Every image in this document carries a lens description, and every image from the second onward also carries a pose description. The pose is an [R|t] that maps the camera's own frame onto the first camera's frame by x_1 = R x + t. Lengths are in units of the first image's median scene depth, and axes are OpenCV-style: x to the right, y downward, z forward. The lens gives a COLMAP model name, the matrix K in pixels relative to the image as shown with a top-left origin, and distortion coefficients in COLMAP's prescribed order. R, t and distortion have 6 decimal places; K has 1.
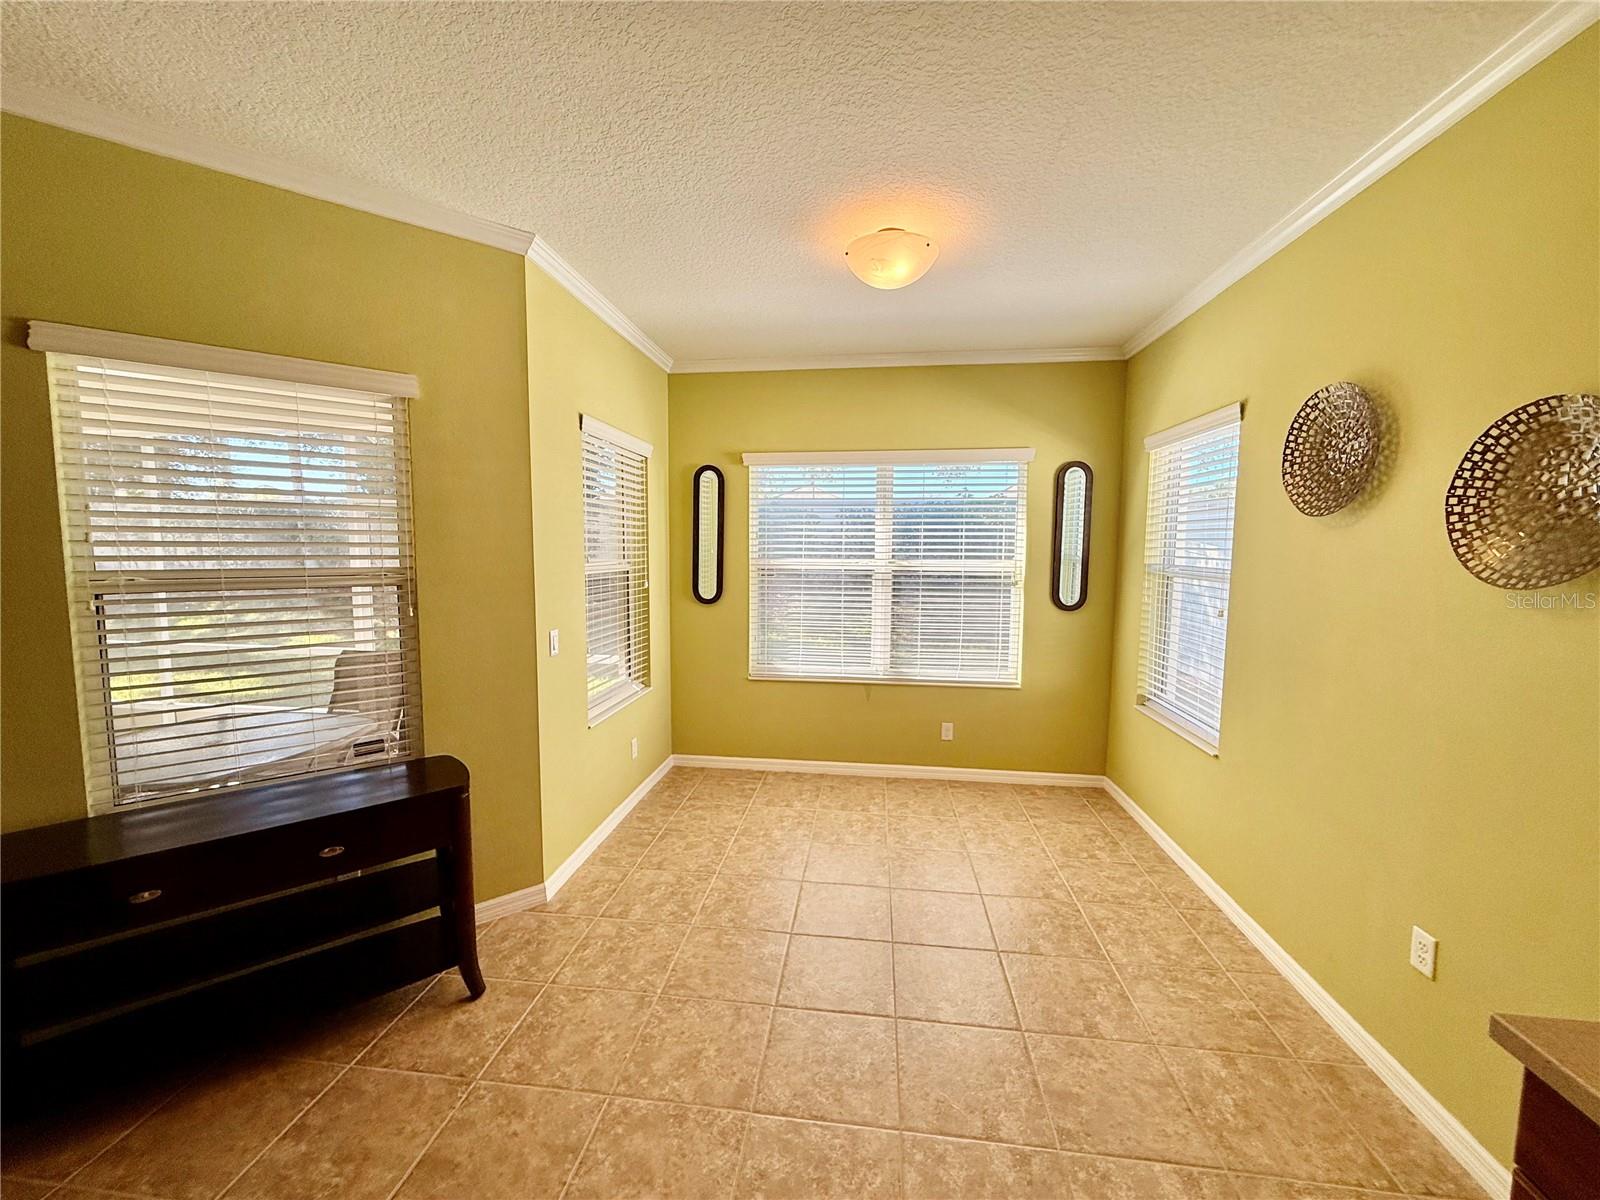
lens RADIAL K [[636.7, 0, 795.5], [0, 636.7, 597.8], [0, 0, 1]] dist [0.000720, -0.000159]
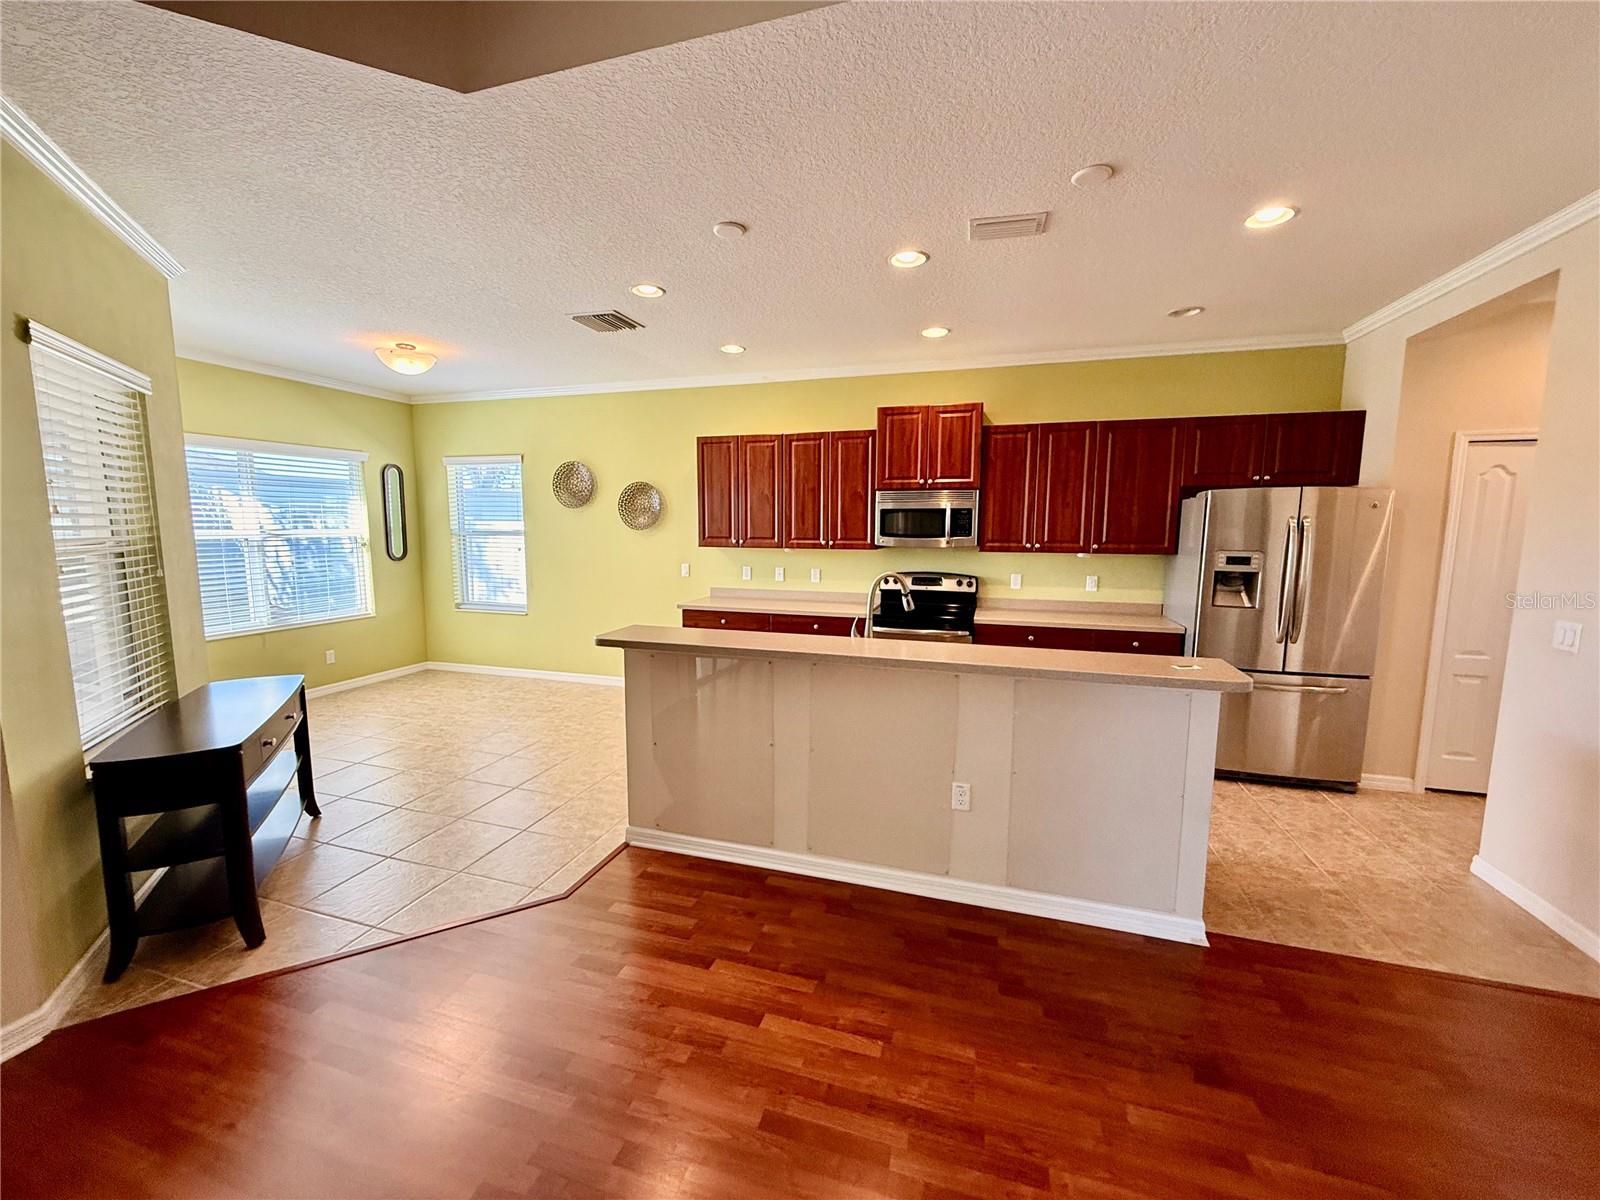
lens RADIAL K [[636.7, 0, 795.5], [0, 636.7, 597.8], [0, 0, 1]] dist [0.000720, -0.000159]
pose [[0.177827, -0.119753, 0.976748, -1.506794], [0.078869, 0.991109, 0.107155, 0.032535], [-0.980896, 0.057980, 0.185691, -0.378666]]
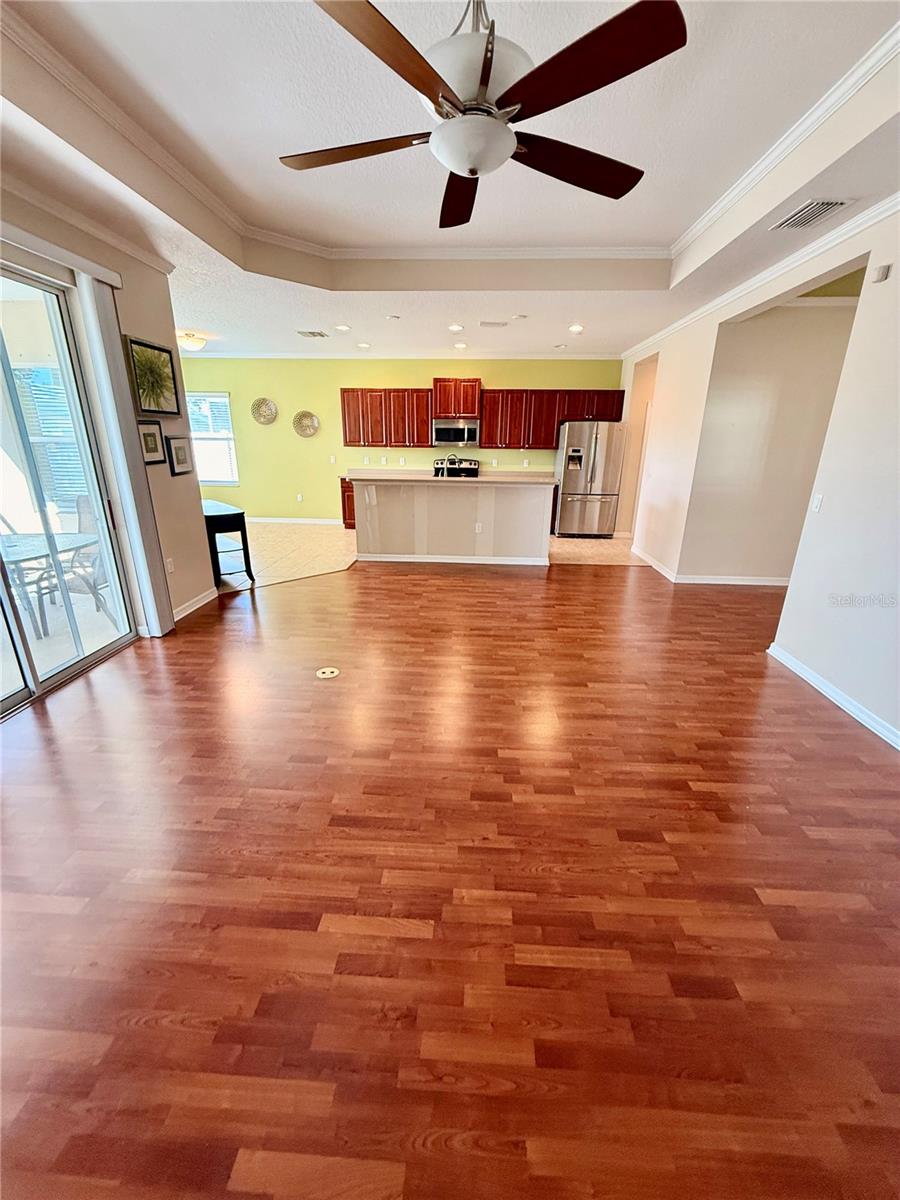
lens RADIAL K [[477.6, 0, 450.7], [0, 477.6, 596.3], [0, 0, 1]] dist [0.000720, -0.000159]
pose [[-0.069852, -0.321909, 0.944190, -2.828281], [0.070828, 0.942513, 0.326577, 0.018131], [-0.995040, 0.089687, -0.043037, -0.158692]]
